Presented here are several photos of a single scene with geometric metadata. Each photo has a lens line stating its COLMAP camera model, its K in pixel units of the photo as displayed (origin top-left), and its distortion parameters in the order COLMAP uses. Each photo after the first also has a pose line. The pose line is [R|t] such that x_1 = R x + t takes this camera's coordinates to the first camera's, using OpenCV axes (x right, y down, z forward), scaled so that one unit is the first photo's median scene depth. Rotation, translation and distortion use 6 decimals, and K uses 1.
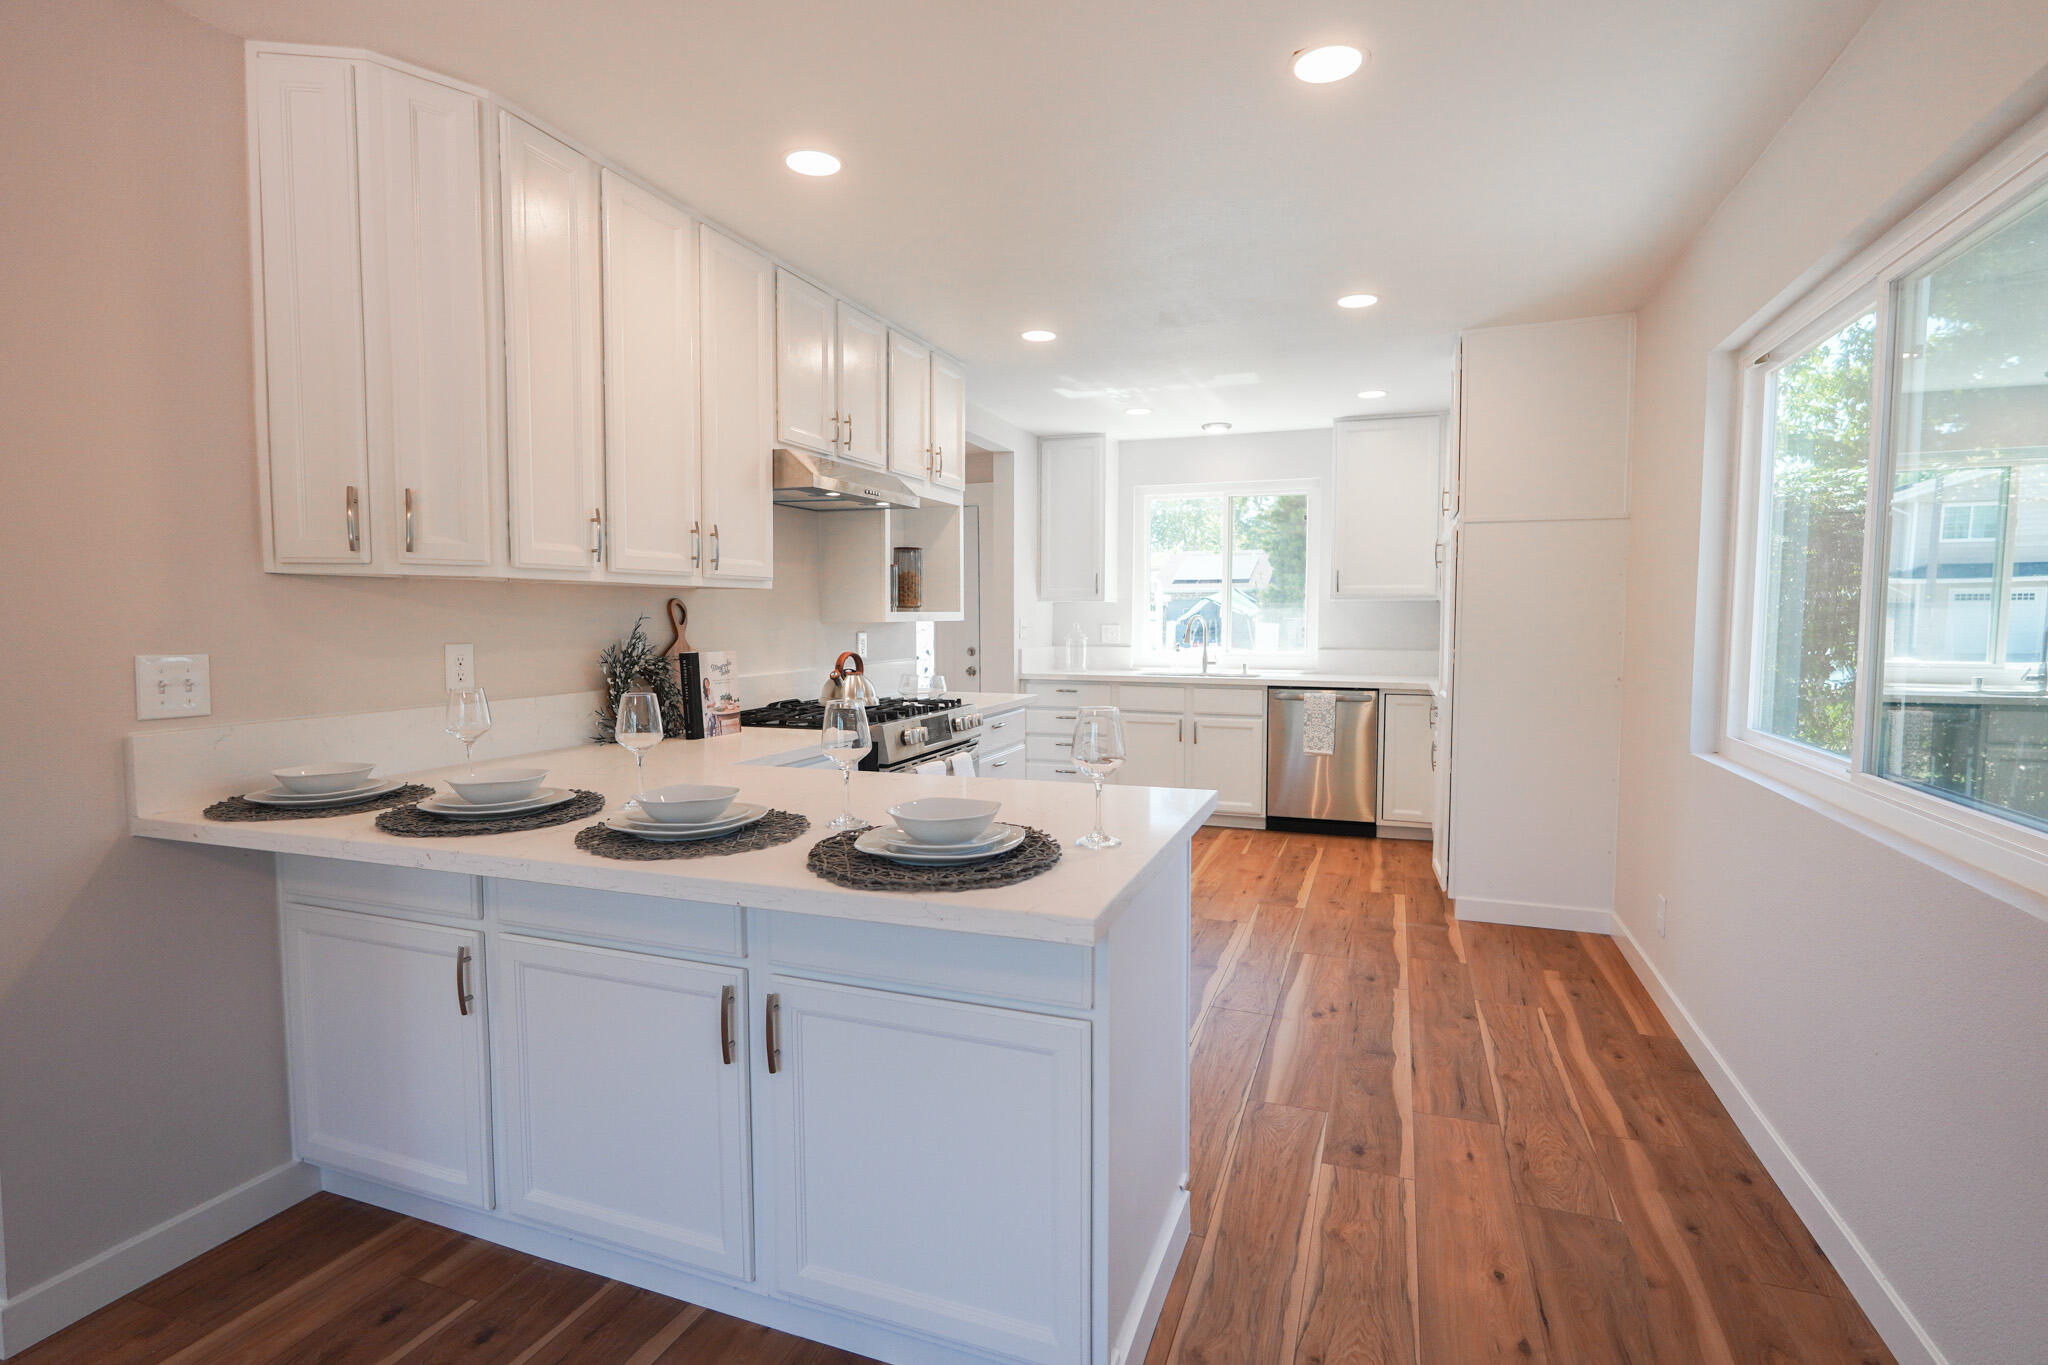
lens RADIAL K [[985.0, 0, 1007.6], [0, 985.0, 673.1], [0, 0, 1]] dist [0.000652, 0.000358]
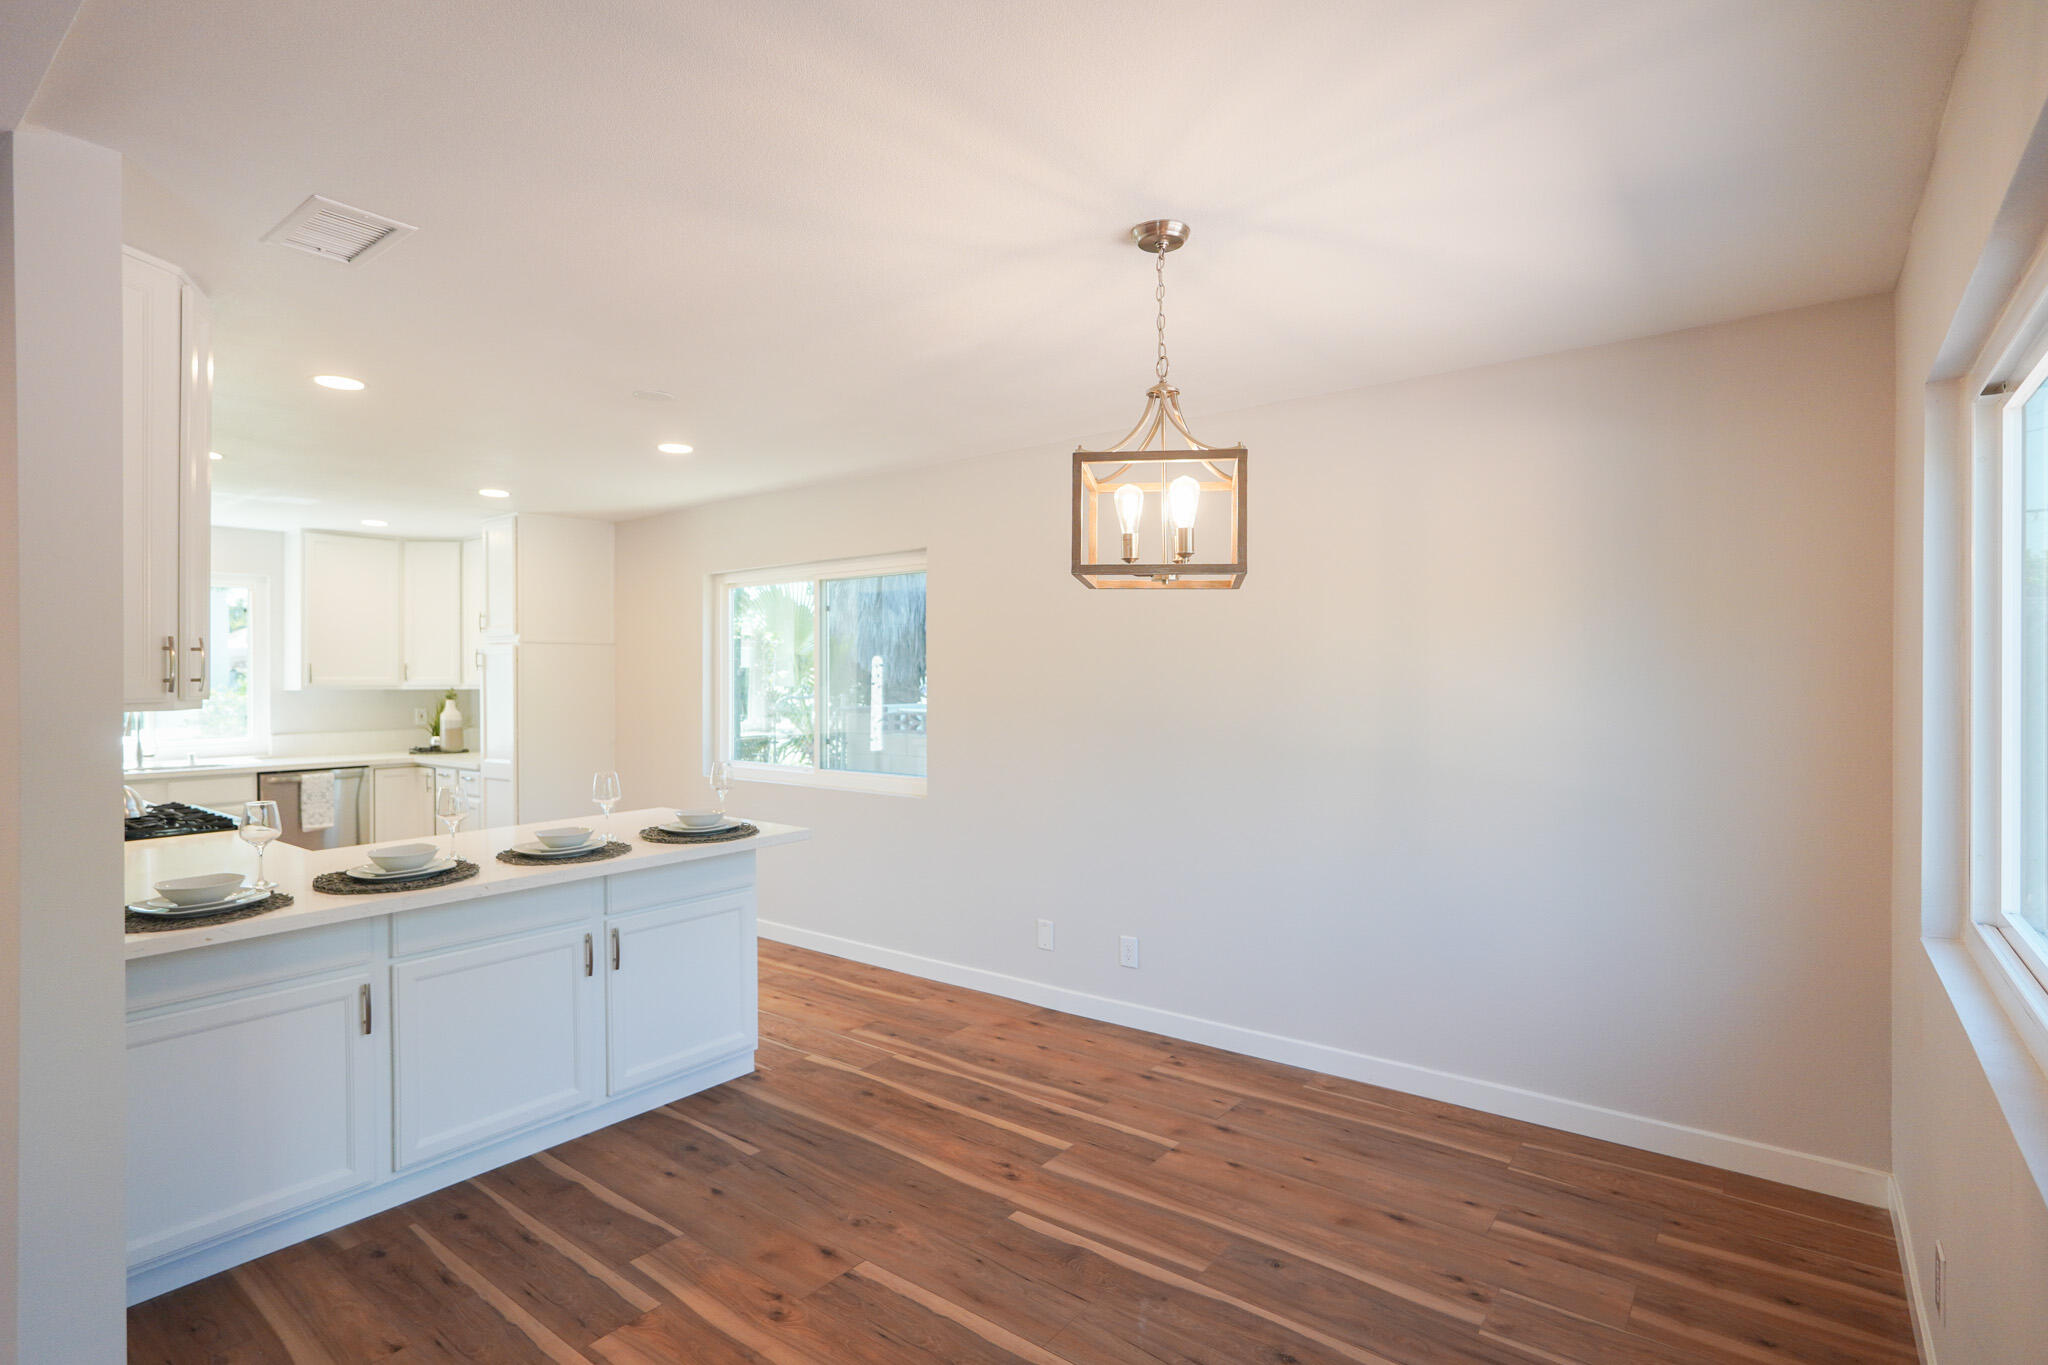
lens RADIAL K [[1007.3, 0, 1024.1], [0, 1007.3, 683.3], [0, 0, 1]] dist [-0.003368, -0.000763]
pose [[0.277347, -0.002742, 0.960766, -0.908519], [0.059671, 0.998115, -0.014377, -0.029782], [-0.958915, 0.061318, 0.276988, -0.143833]]
